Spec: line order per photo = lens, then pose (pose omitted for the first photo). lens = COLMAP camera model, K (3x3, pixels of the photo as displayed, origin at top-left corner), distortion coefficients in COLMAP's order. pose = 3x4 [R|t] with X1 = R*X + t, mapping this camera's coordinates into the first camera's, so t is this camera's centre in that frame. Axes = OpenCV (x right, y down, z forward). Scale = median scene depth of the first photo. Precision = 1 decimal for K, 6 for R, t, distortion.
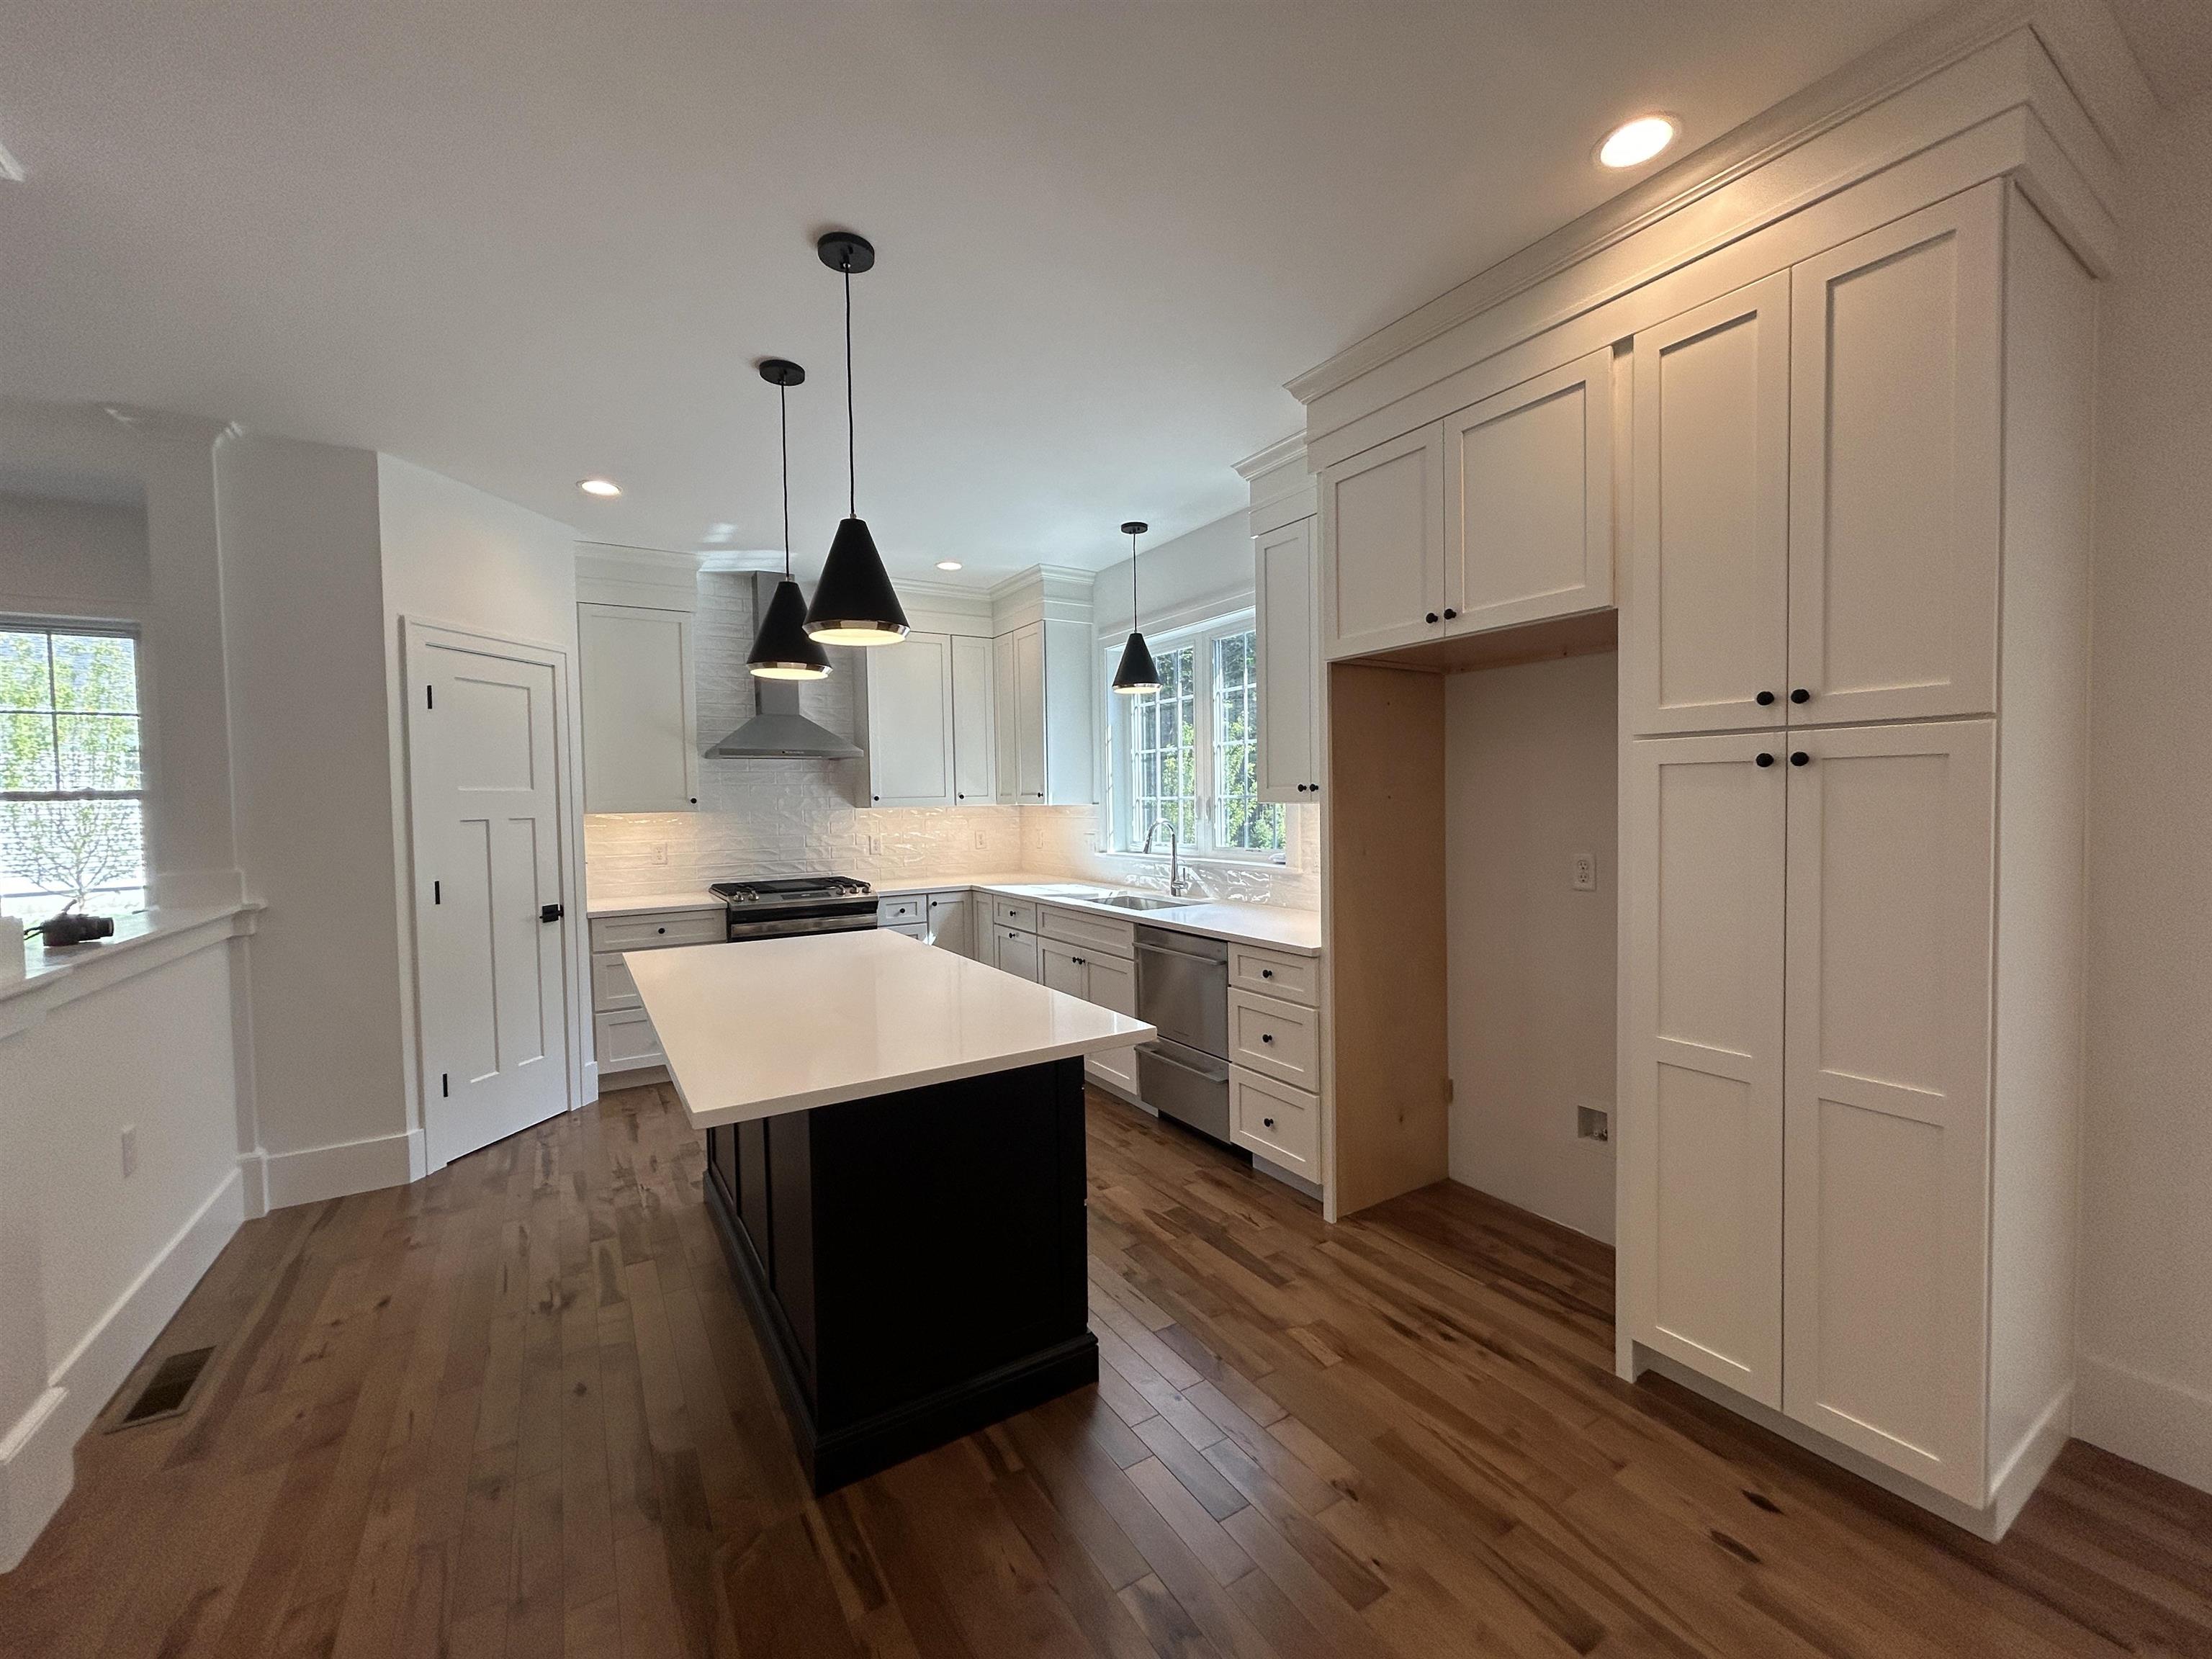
lens RADIAL K [[884.9, 0, 1106.0], [0, 884.9, 829.5], [0, 0, 1]] dist [-0.002612, -0.000767]
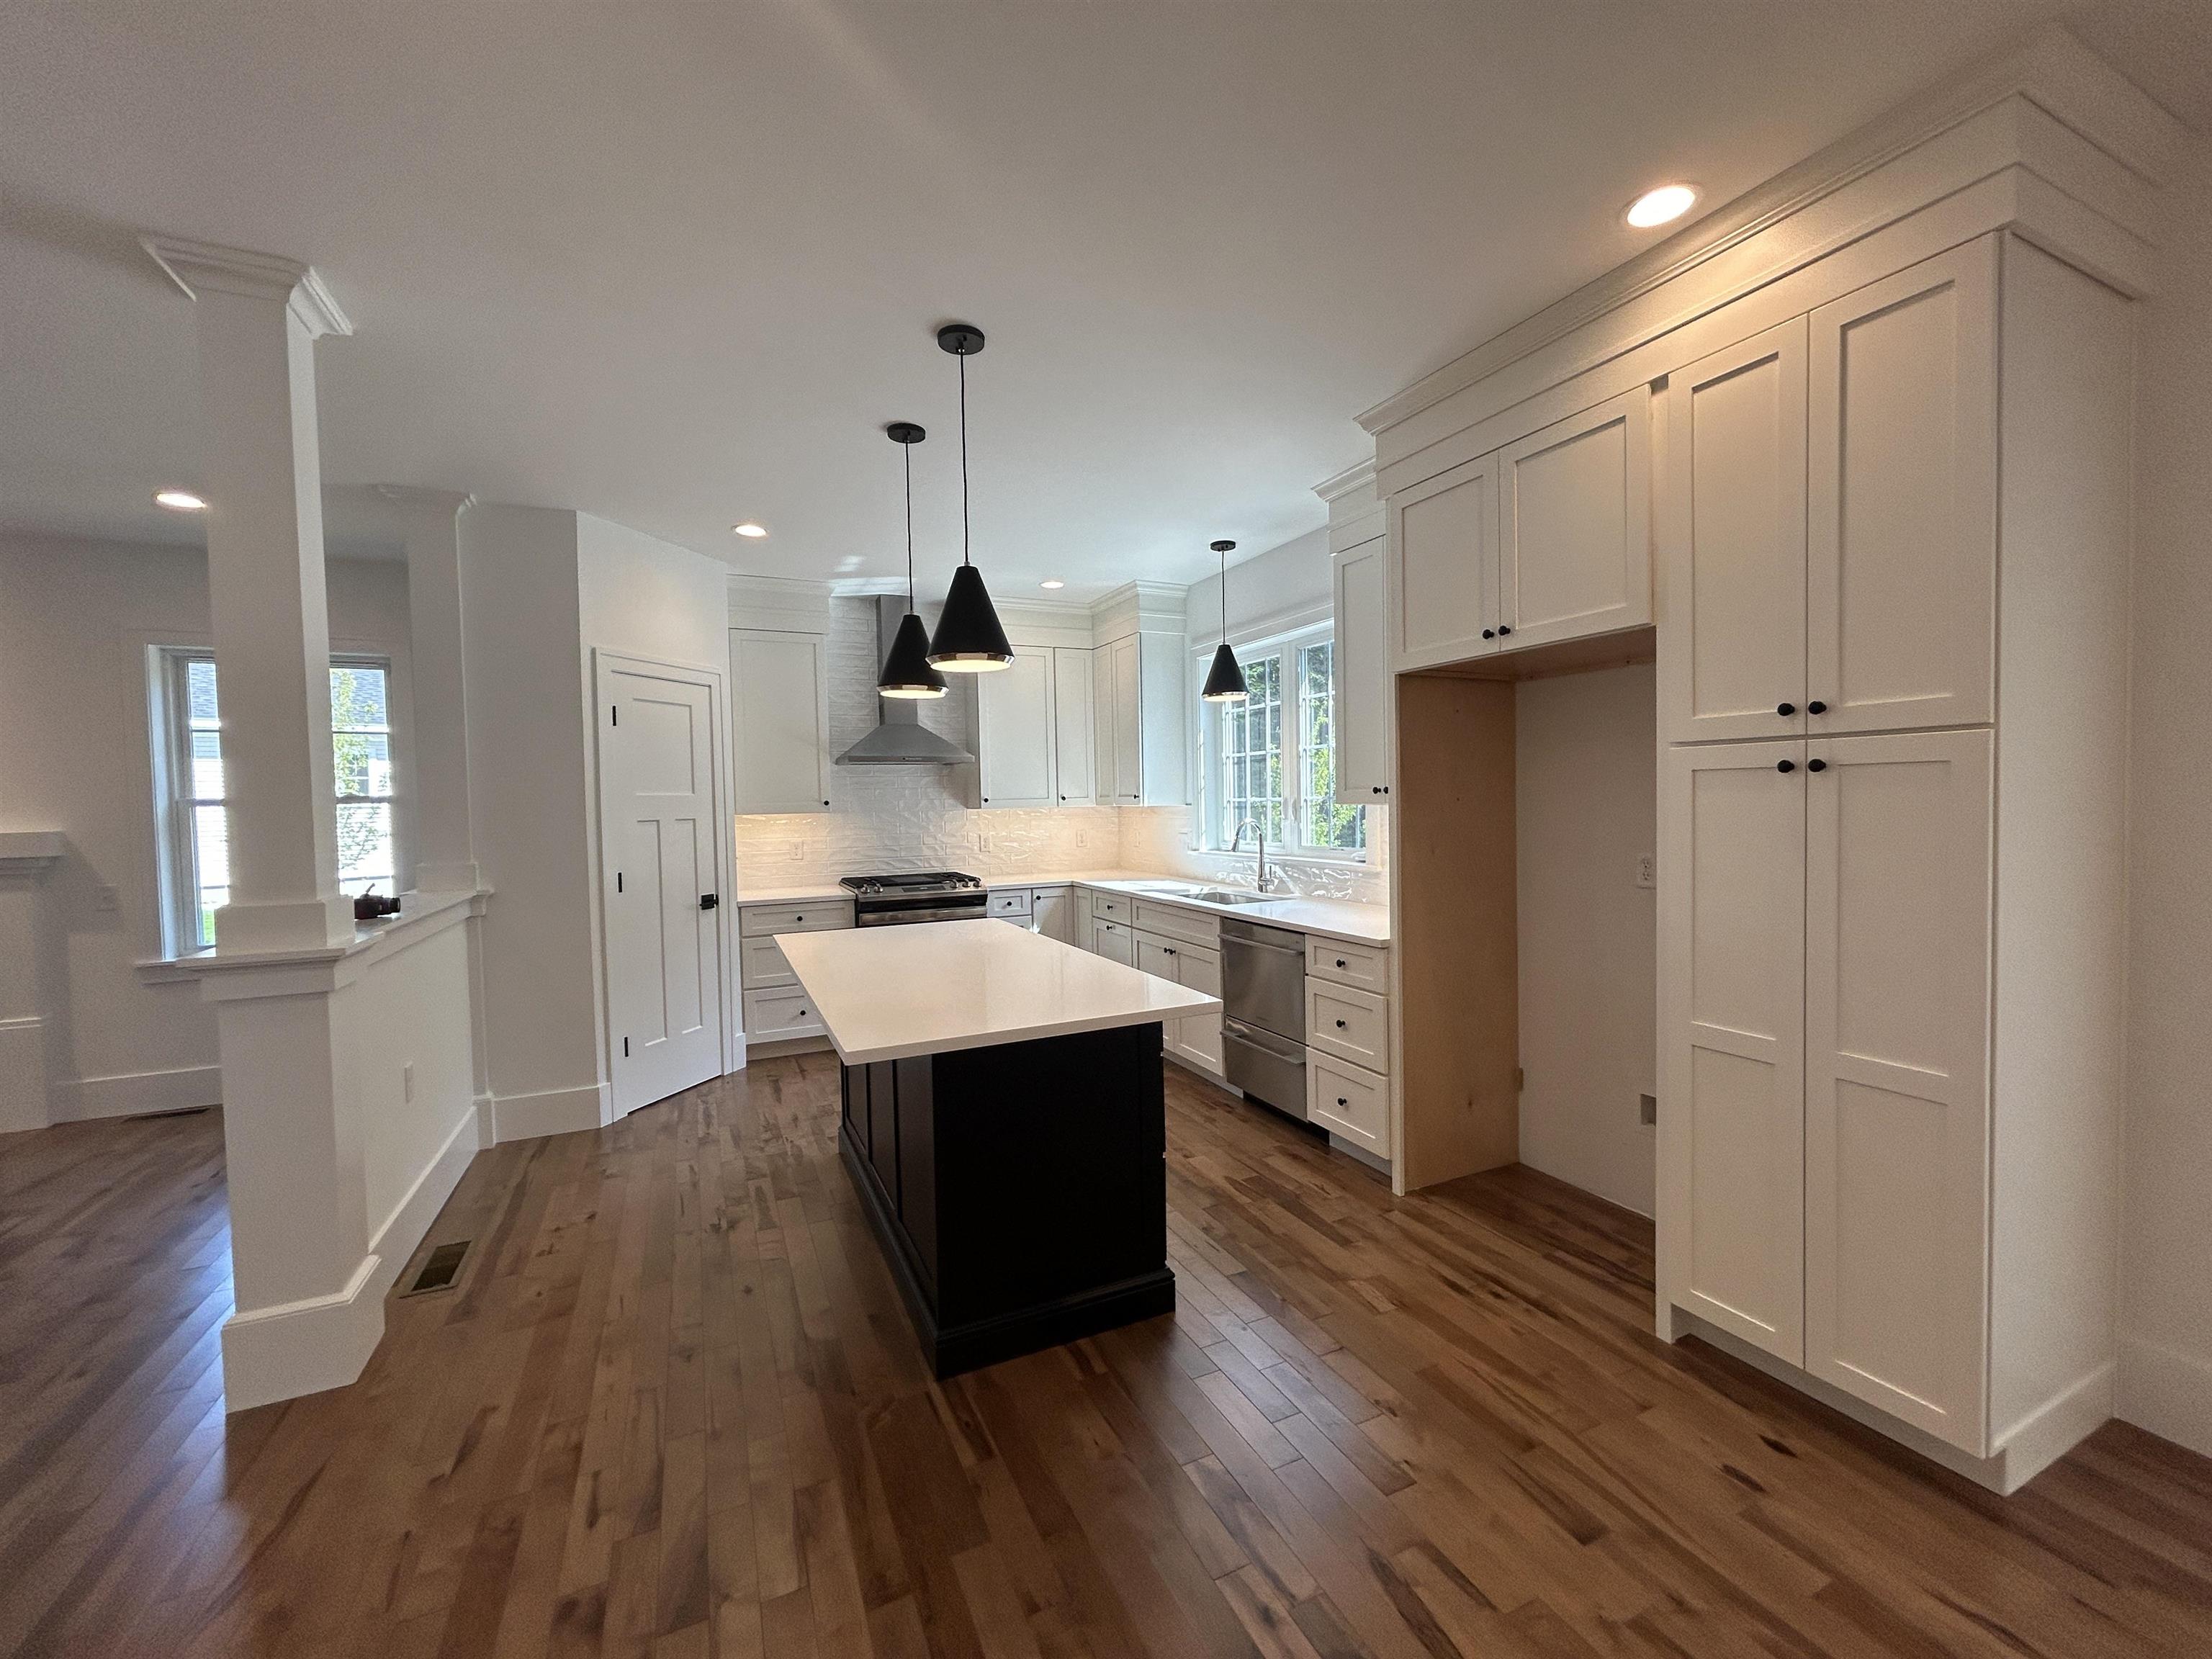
lens RADIAL K [[884.9, 0, 1106.0], [0, 884.9, 829.5], [0, 0, 1]] dist [-0.002612, -0.000767]
pose [[0.992951, 0.000944, -0.118522, 0.027601], [-0.000830, 0.999999, 0.001008, -0.000768], [0.118523, -0.000903, 0.992951, -0.108227]]
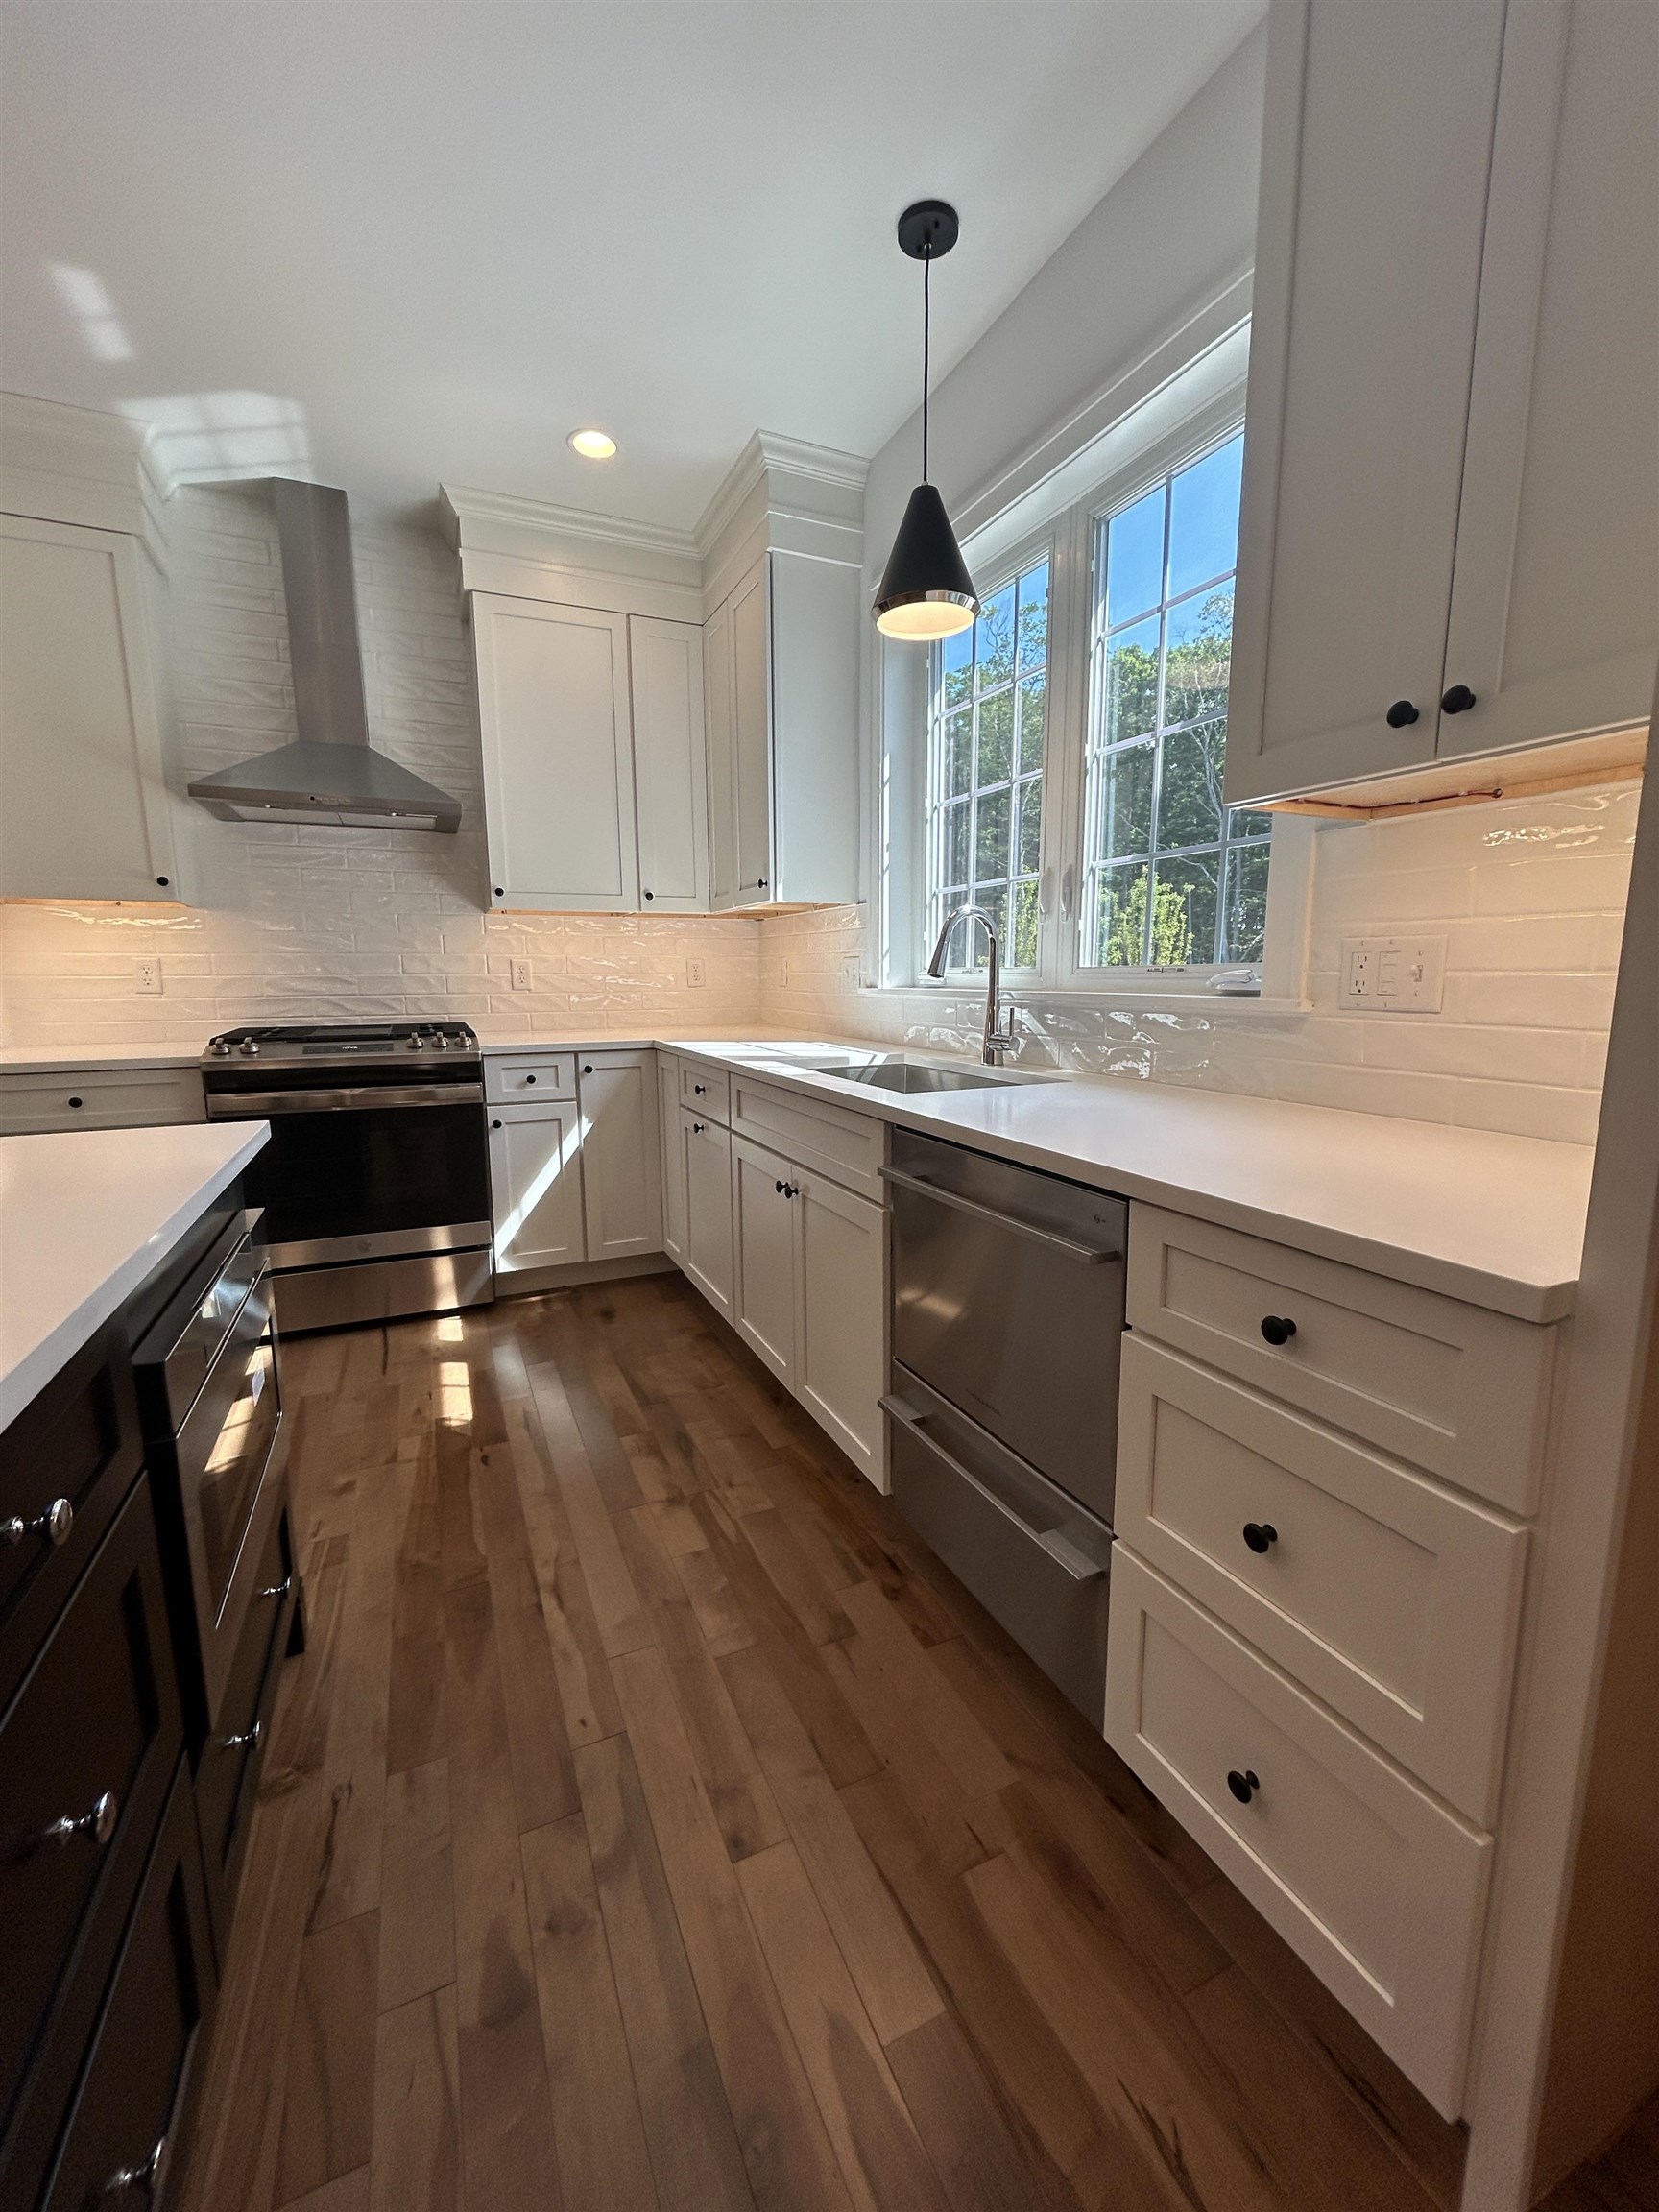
lens RADIAL K [[884.9, 0, 835.7], [0, 884.9, 1108.3], [0, 0, 1]] dist [-0.002612, -0.000767]
pose [[0.992912, 0.031391, -0.114632, 0.073569], [-0.017659, 0.992749, 0.118898, 0.063028], [0.117533, -0.116031, 0.986267, 0.745103]]
